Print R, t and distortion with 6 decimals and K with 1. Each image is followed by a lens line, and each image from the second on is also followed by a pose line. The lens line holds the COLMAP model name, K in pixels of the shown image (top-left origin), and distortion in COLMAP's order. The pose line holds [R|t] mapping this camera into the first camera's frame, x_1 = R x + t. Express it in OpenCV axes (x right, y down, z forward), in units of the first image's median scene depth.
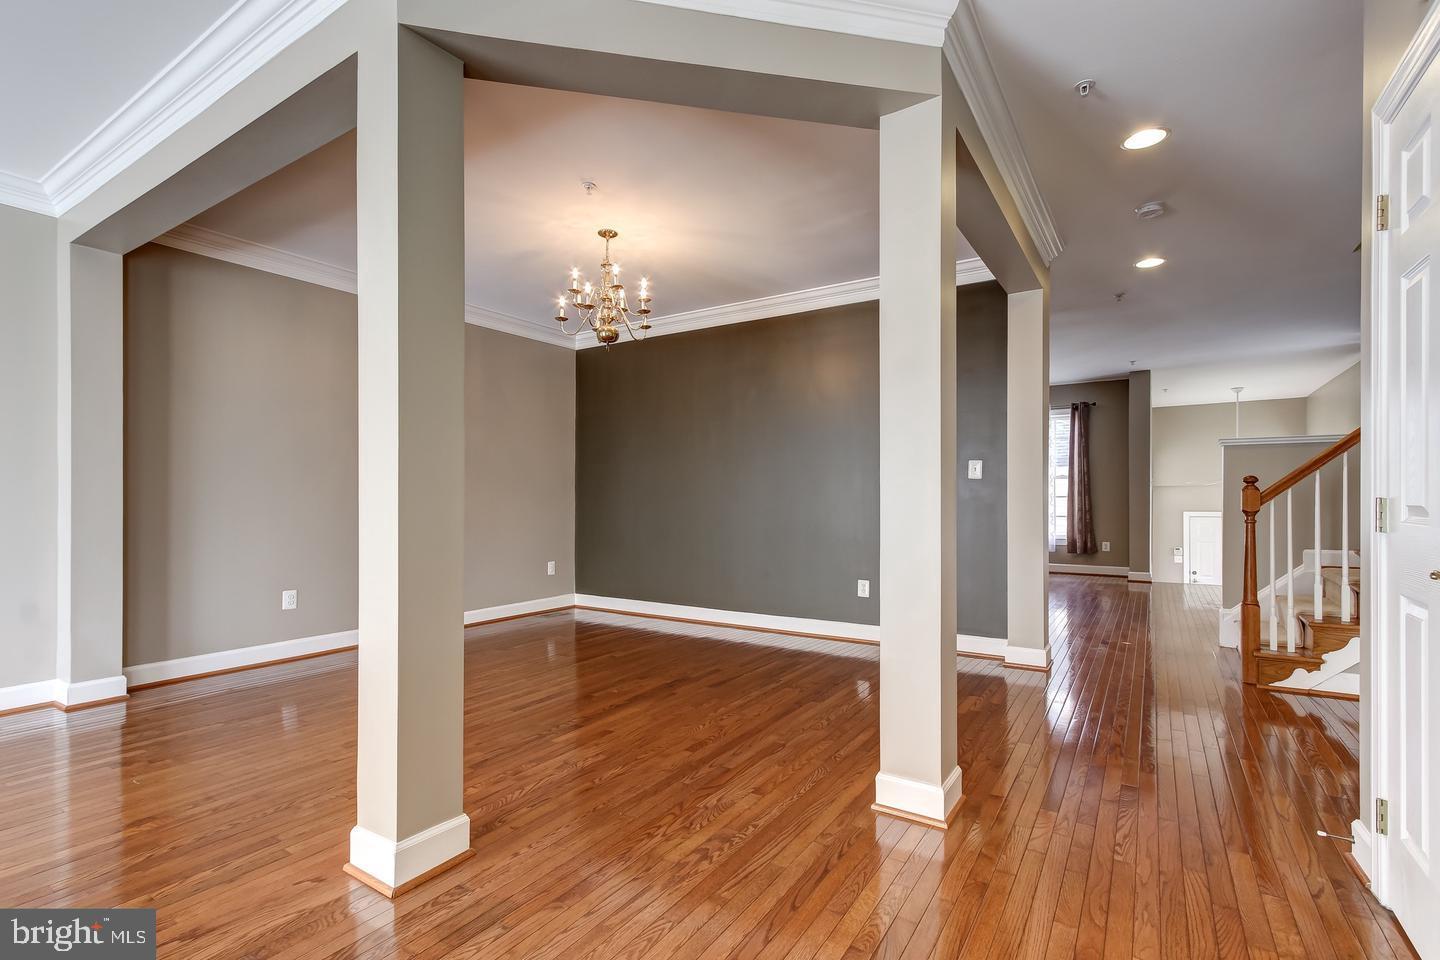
lens RADIAL K [[672.5, 0, 712.2], [0, 672.5, 488.5], [0, 0, 1]] dist [0.011409, -0.000220]
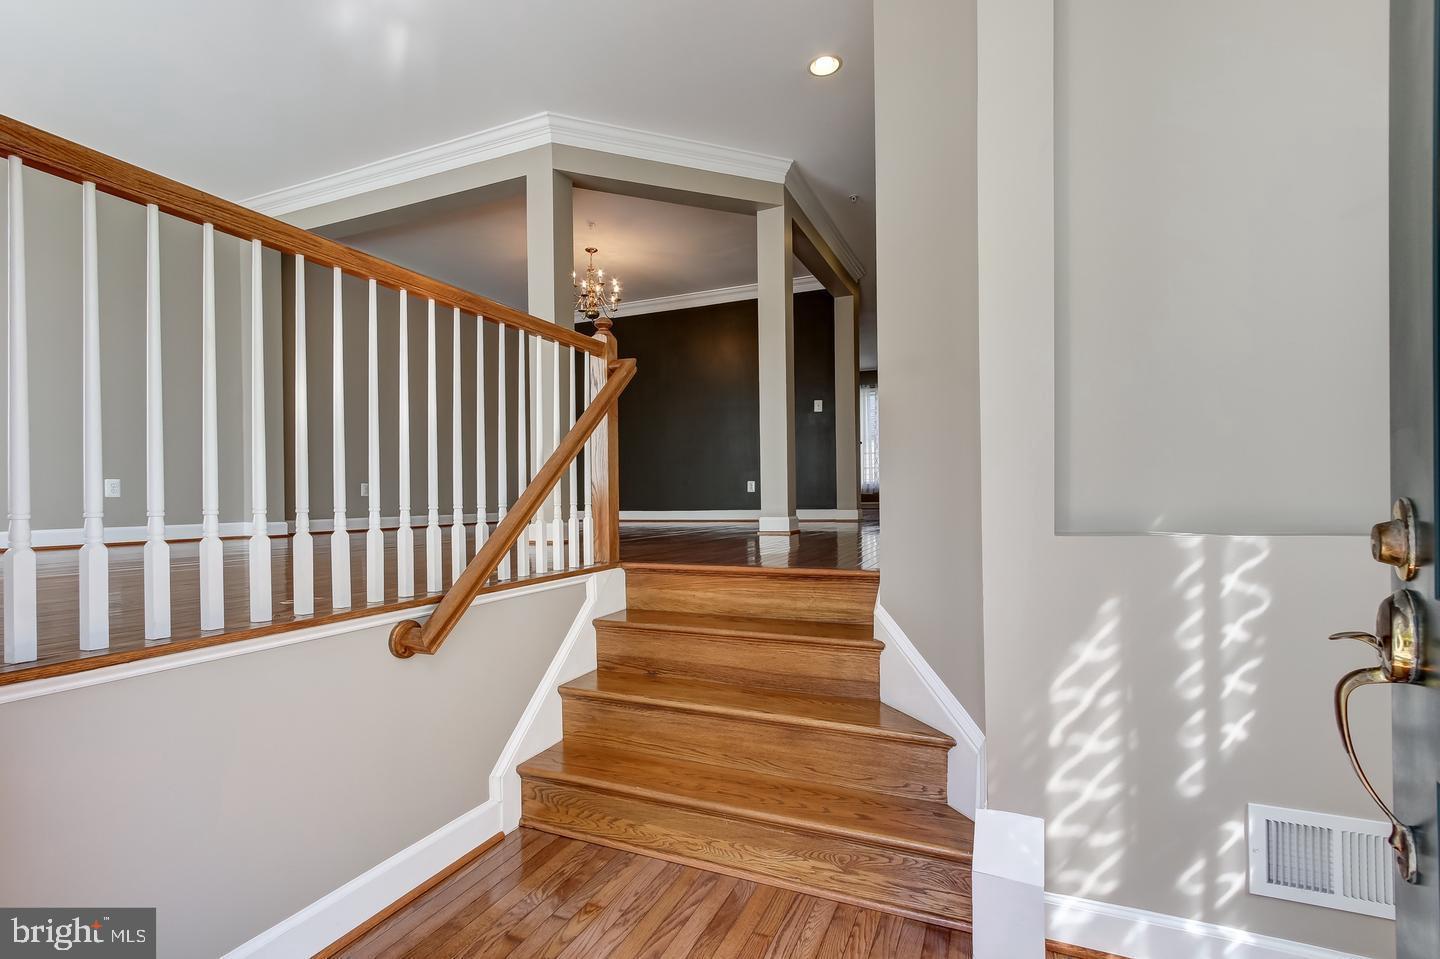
lens RADIAL K [[672.5, 0, 722.8], [0, 672.5, 488.3], [0, 0, 1]] dist [0.011409, -0.000220]
pose [[0.982225, -0.015684, 0.187050, -0.156835], [0.015700, 0.999876, 0.001400, 0.187523], [-0.187048, 0.001562, 0.982349, -0.622324]]
